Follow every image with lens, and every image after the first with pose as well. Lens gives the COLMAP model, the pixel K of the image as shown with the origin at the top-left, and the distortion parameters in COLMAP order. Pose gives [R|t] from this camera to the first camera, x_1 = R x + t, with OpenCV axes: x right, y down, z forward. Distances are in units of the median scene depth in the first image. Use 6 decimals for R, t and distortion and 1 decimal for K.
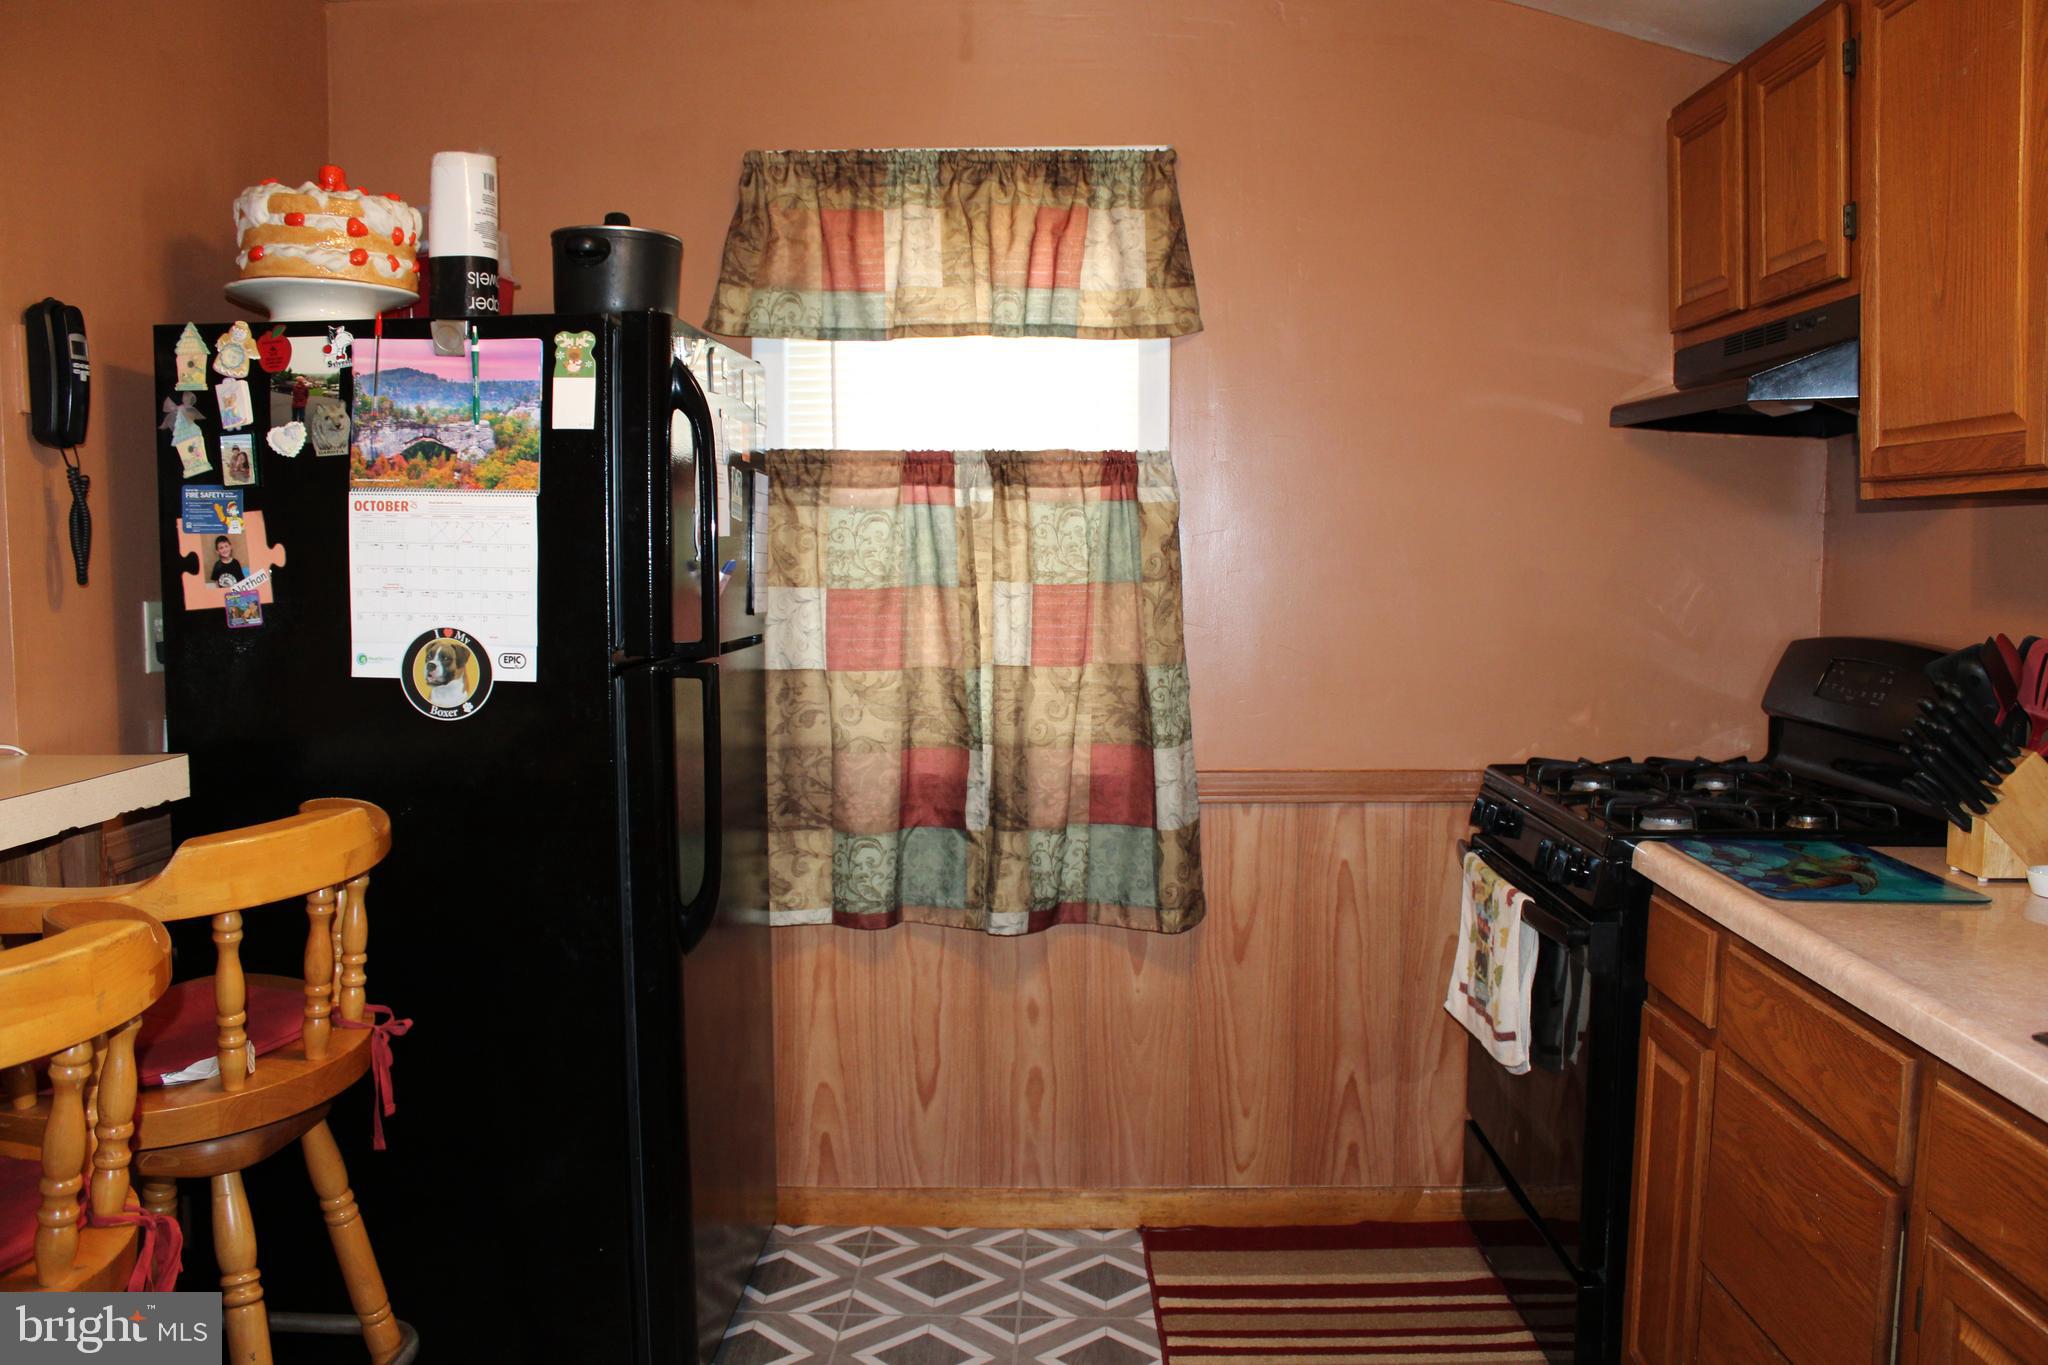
lens RADIAL K [[1693.4, 0, 1035.4], [0, 1693.4, 686.9], [0, 0, 1]] dist [-0.169010, 0.140729]
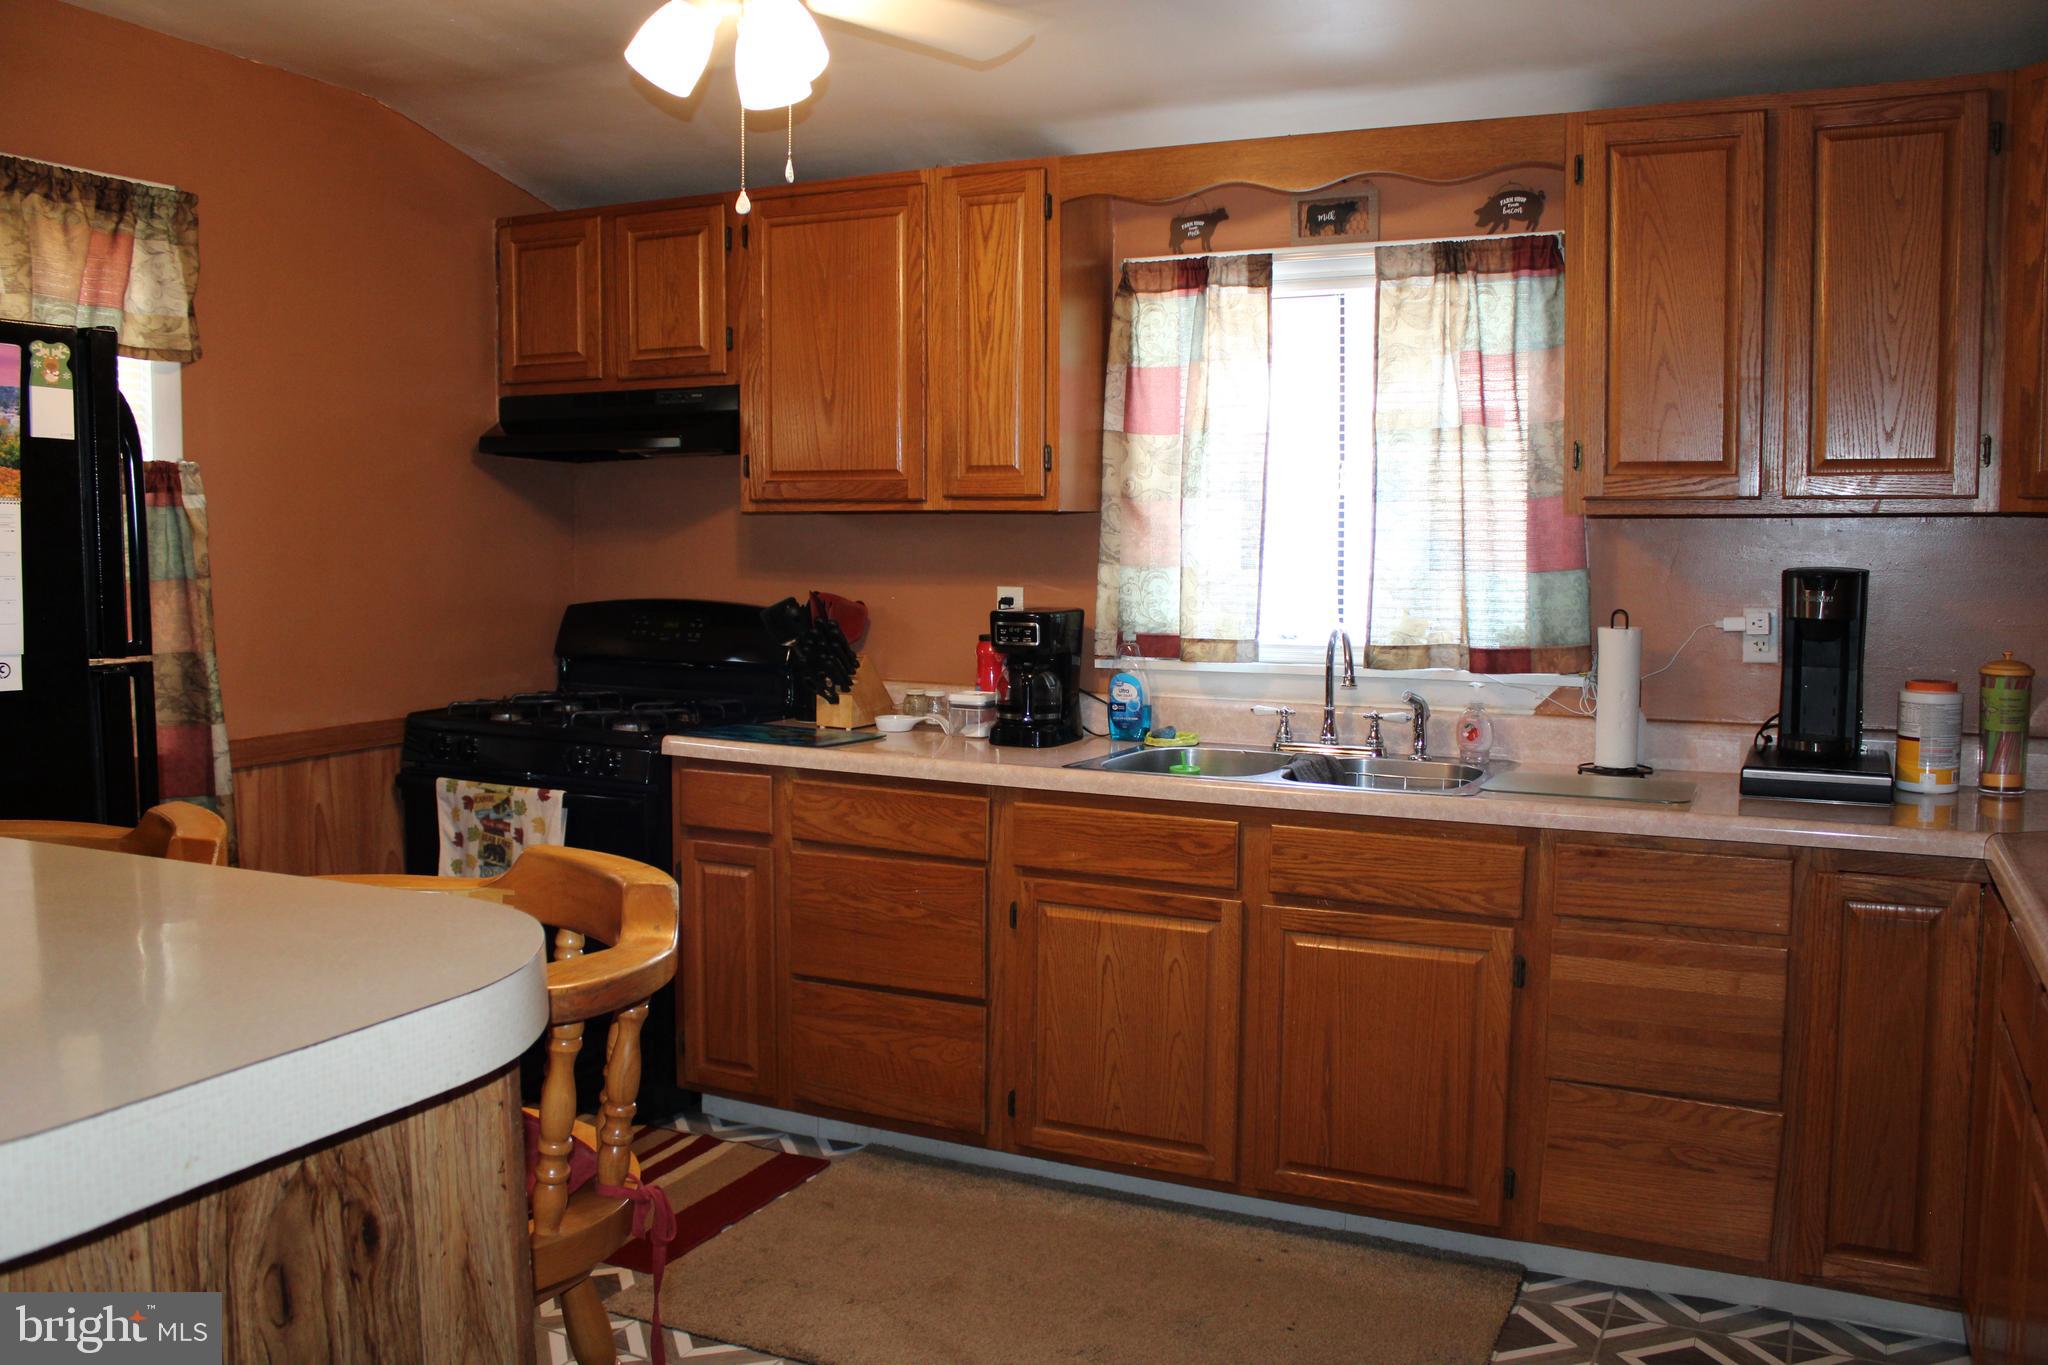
lens RADIAL K [[1693.4, 0, 1035.5], [0, 1693.4, 682.7], [0, 0, 1]] dist [-0.169010, 0.140729]
pose [[0.408547, -0.080688, 0.909164, -0.936716], [0.071232, 0.995865, 0.056373, -0.019074], [-0.909954, 0.041731, 0.412605, 0.053674]]
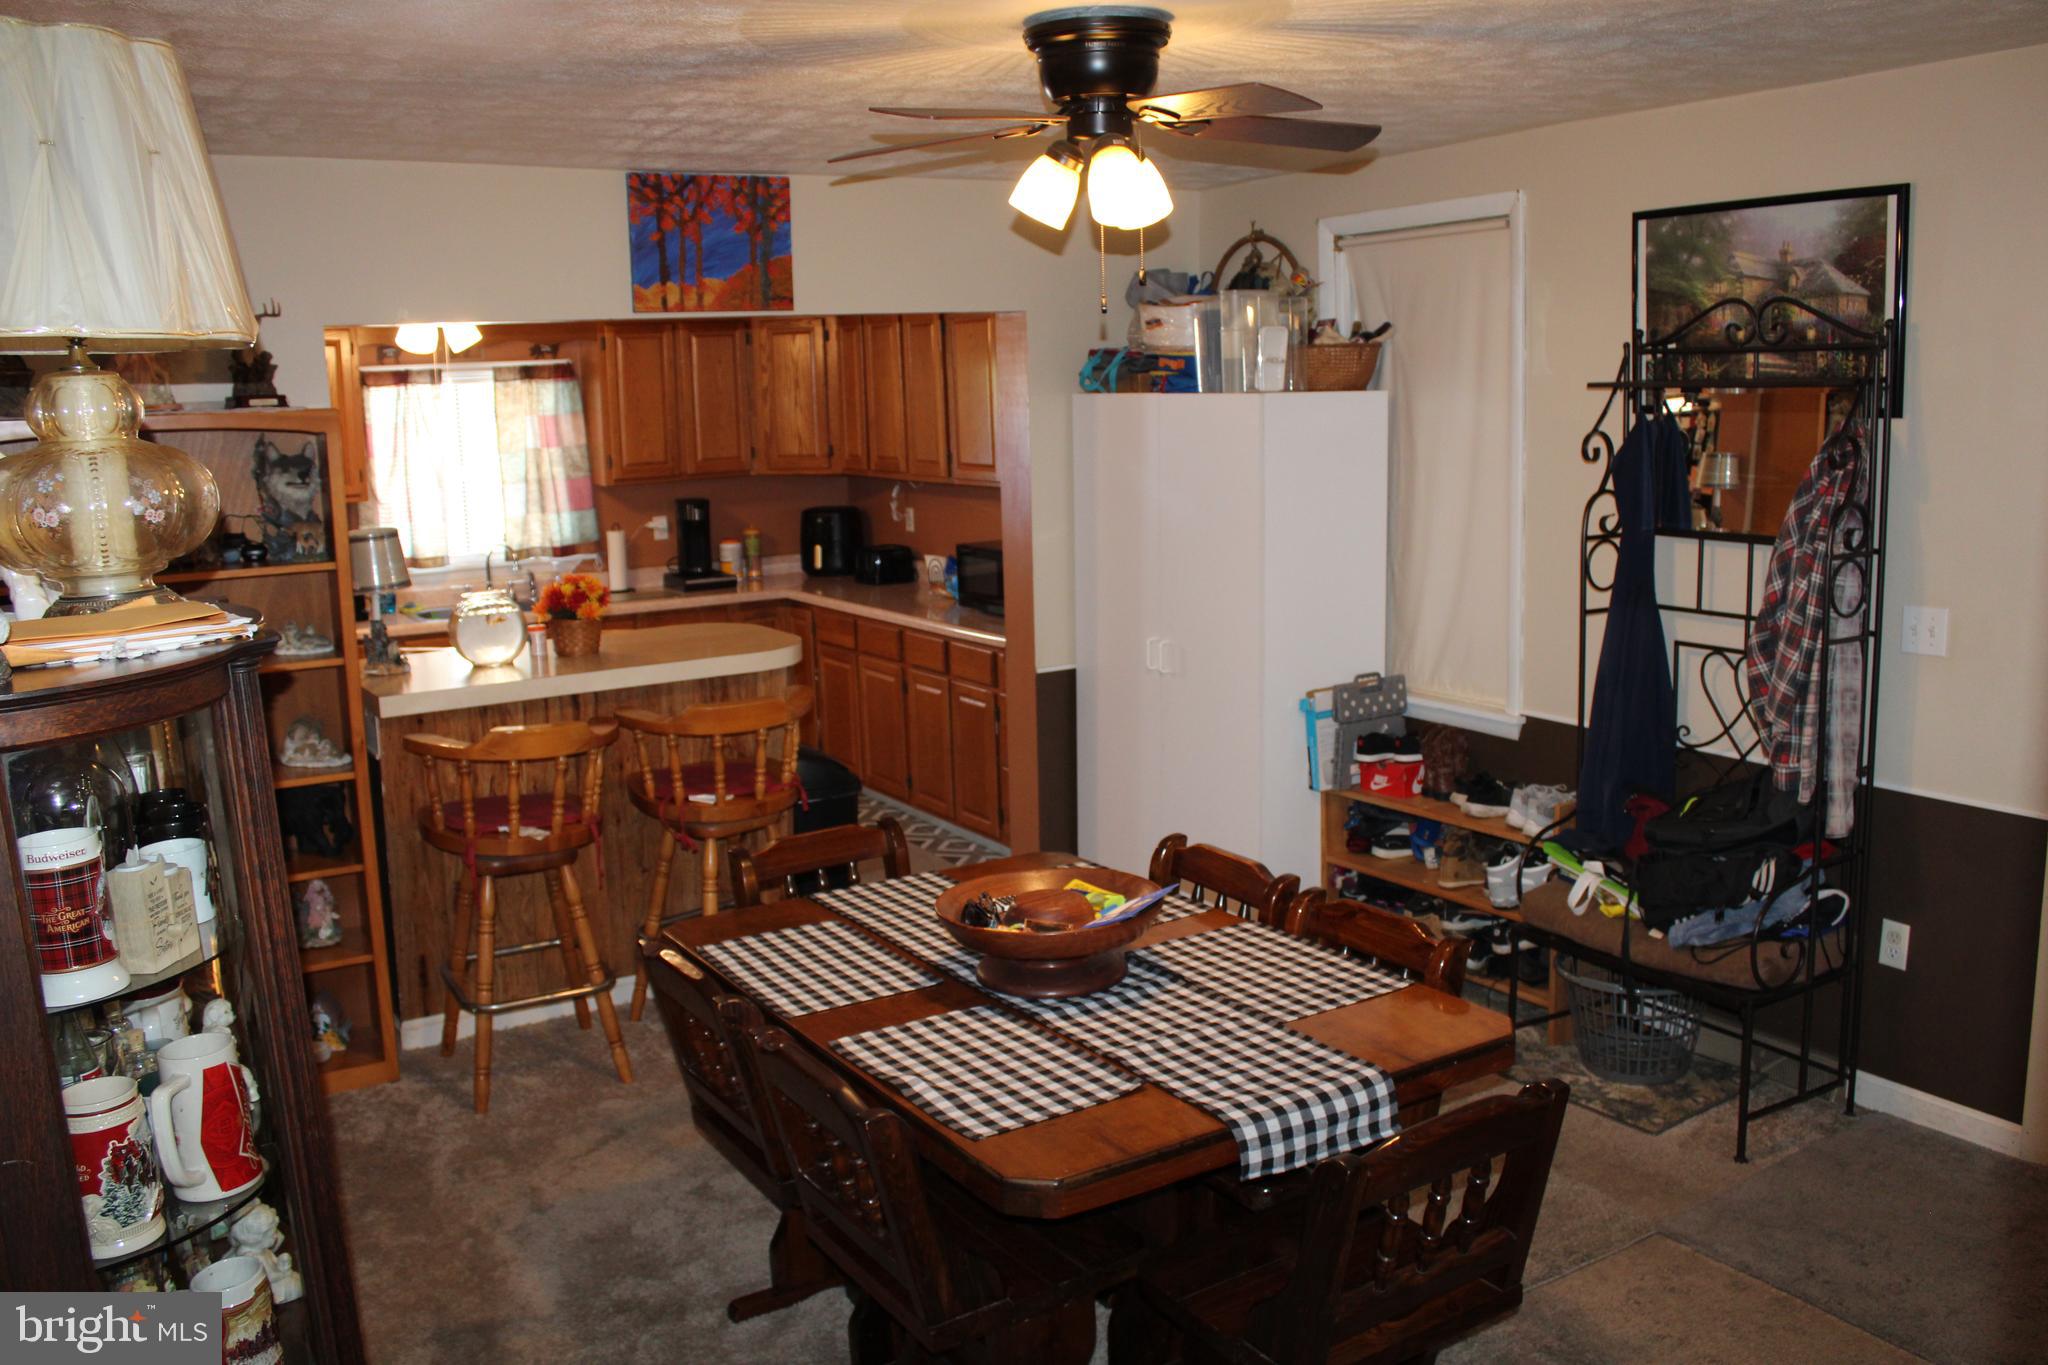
lens RADIAL K [[1693.4, 0, 1021.6], [0, 1693.4, 677.0], [0, 0, 1]] dist [-0.169010, 0.140729]
pose [[-0.538142, -0.132914, 0.832308, -2.804610], [0.092327, 0.972249, 0.214958, -0.326926], [-0.837782, 0.192522, -0.510936, 1.328537]]
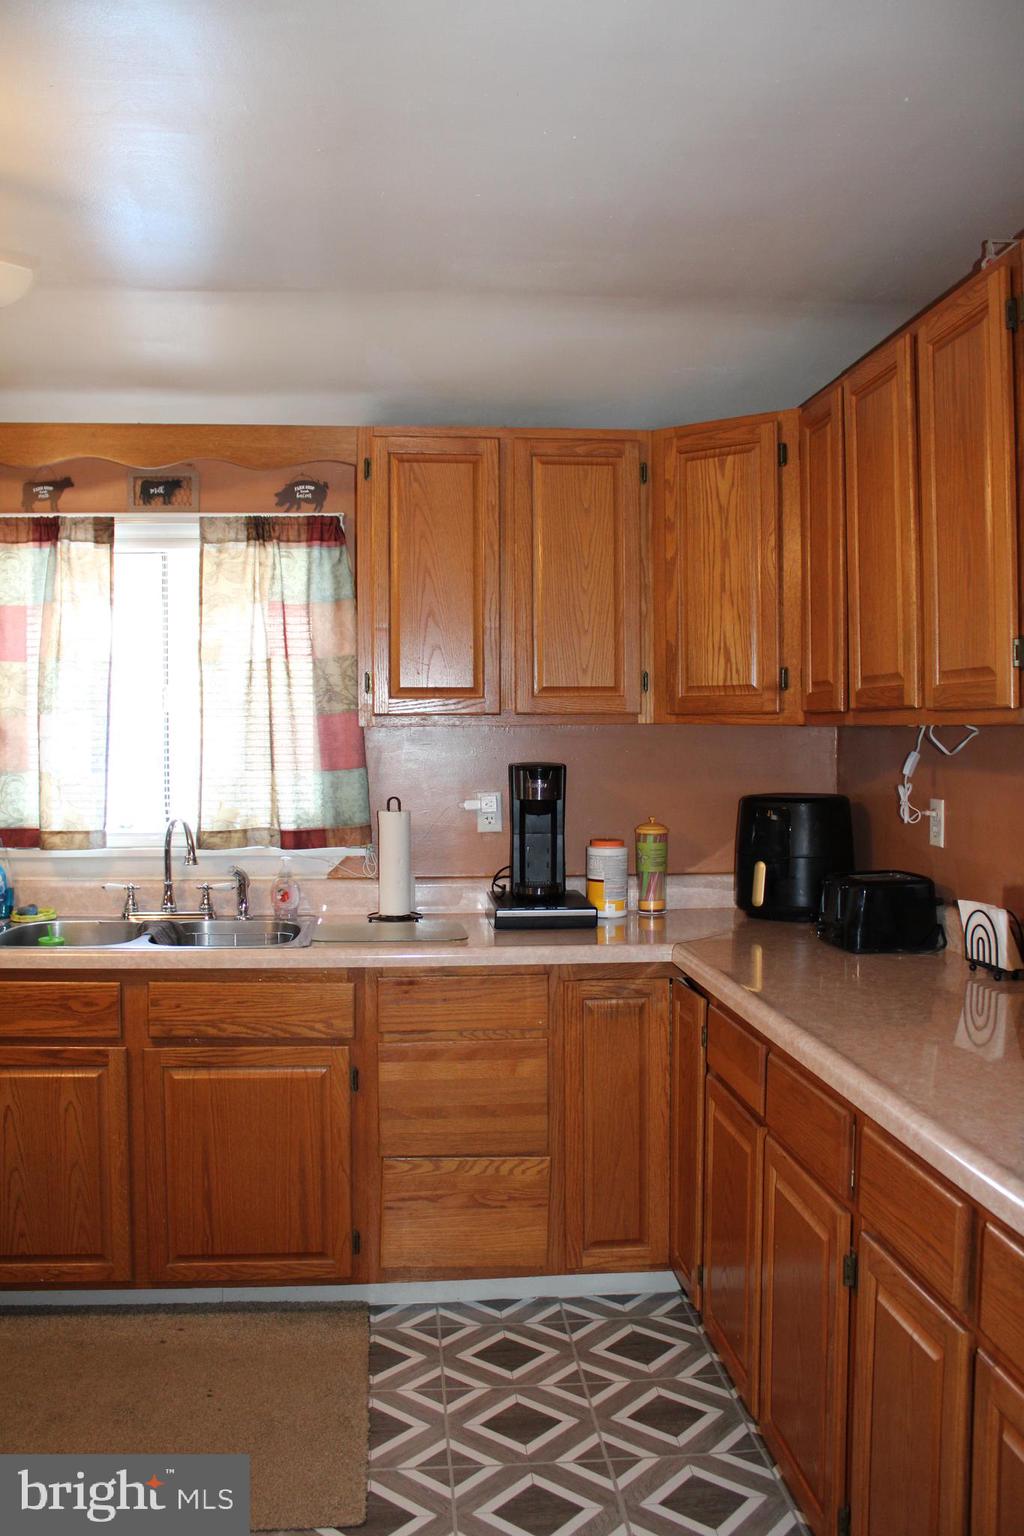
lens RADIAL K [[1270.0, 0, 520.6], [0, 1270.0, 779.4], [0, 0, 1]] dist [-0.169010, 0.140729]
pose [[-0.134379, -0.037265, 0.990229, -0.890870], [0.078796, 0.995727, 0.048165, -0.045379], [-0.987792, 0.084498, -0.130868, 0.233698]]
